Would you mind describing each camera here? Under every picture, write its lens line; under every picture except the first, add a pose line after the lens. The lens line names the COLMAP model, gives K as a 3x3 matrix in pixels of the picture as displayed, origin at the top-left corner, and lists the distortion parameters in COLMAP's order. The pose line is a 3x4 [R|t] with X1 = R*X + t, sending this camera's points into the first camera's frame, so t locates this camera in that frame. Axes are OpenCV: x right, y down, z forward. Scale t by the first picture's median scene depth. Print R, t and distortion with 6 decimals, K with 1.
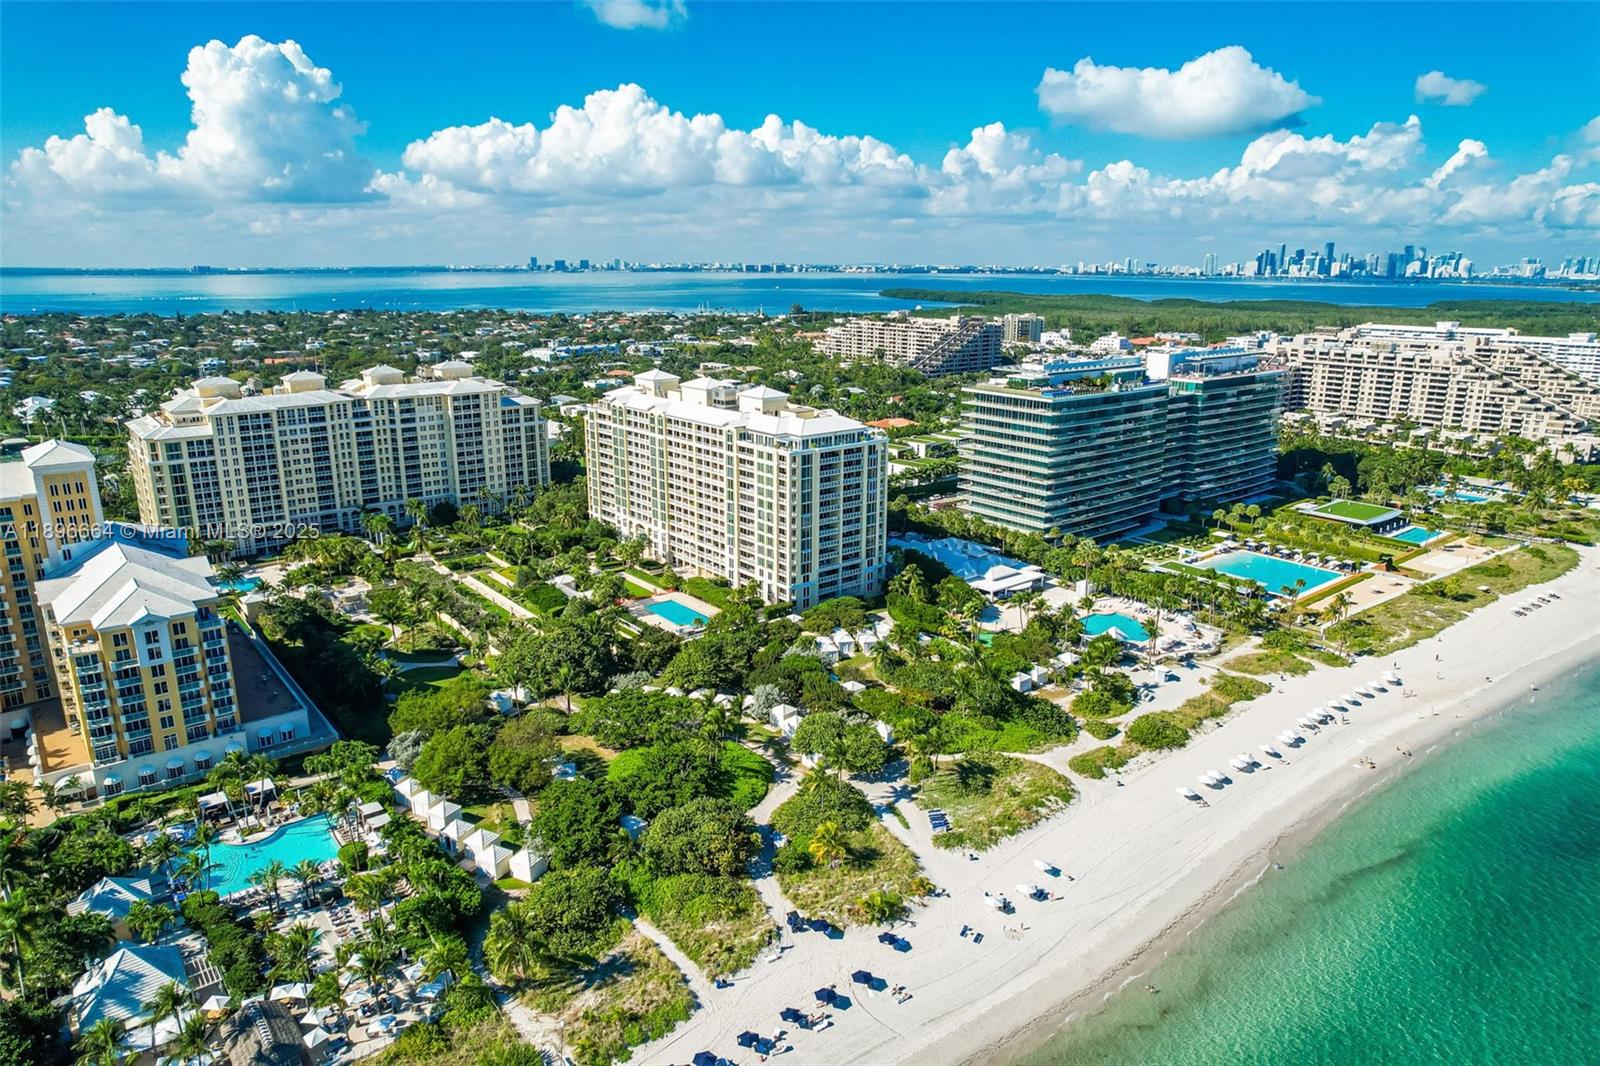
lens RADIAL K [[1023.5, 0, 809.0], [0, 1023.5, 531.5], [0, 0, 1]] dist [-0.053452, 0.034582]
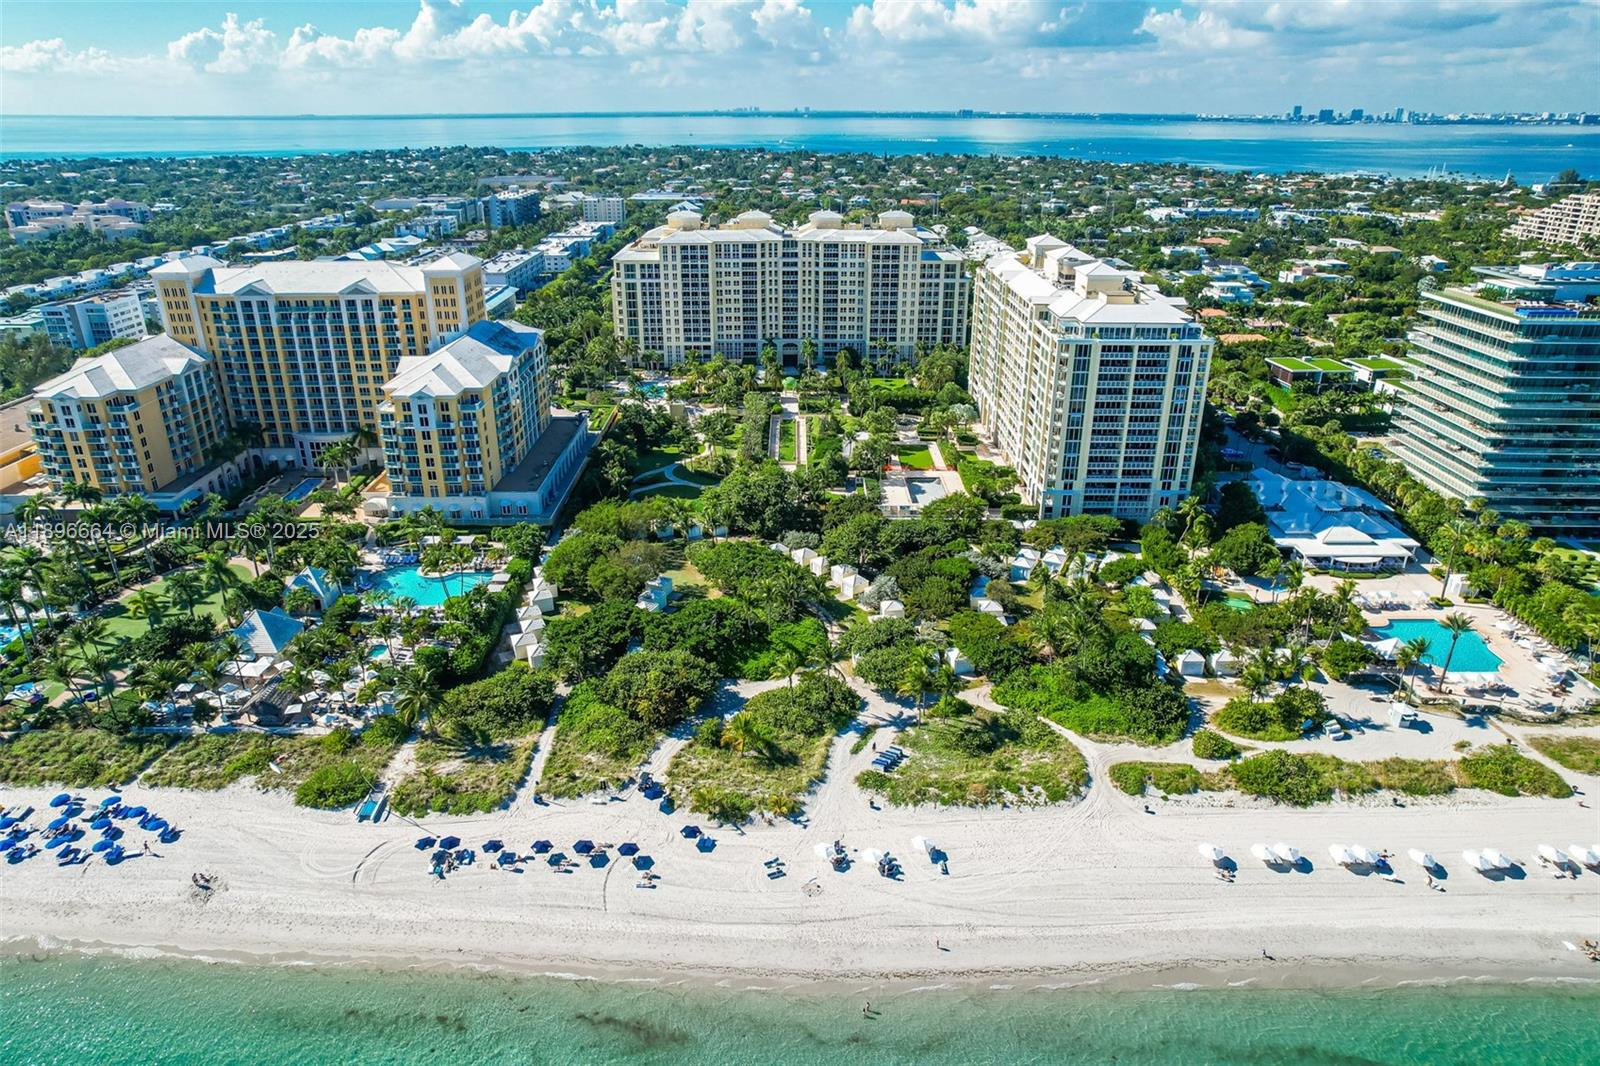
lens RADIAL K [[1023.5, 0, 794.0], [0, 1023.5, 543.8], [0, 0, 1]] dist [-0.053452, 0.034582]
pose [[0.771862, 0.249767, -0.584675, 0.315139], [-0.161666, 0.966481, 0.199445, -0.039520], [0.614893, -0.059422, 0.786369, 0.142261]]
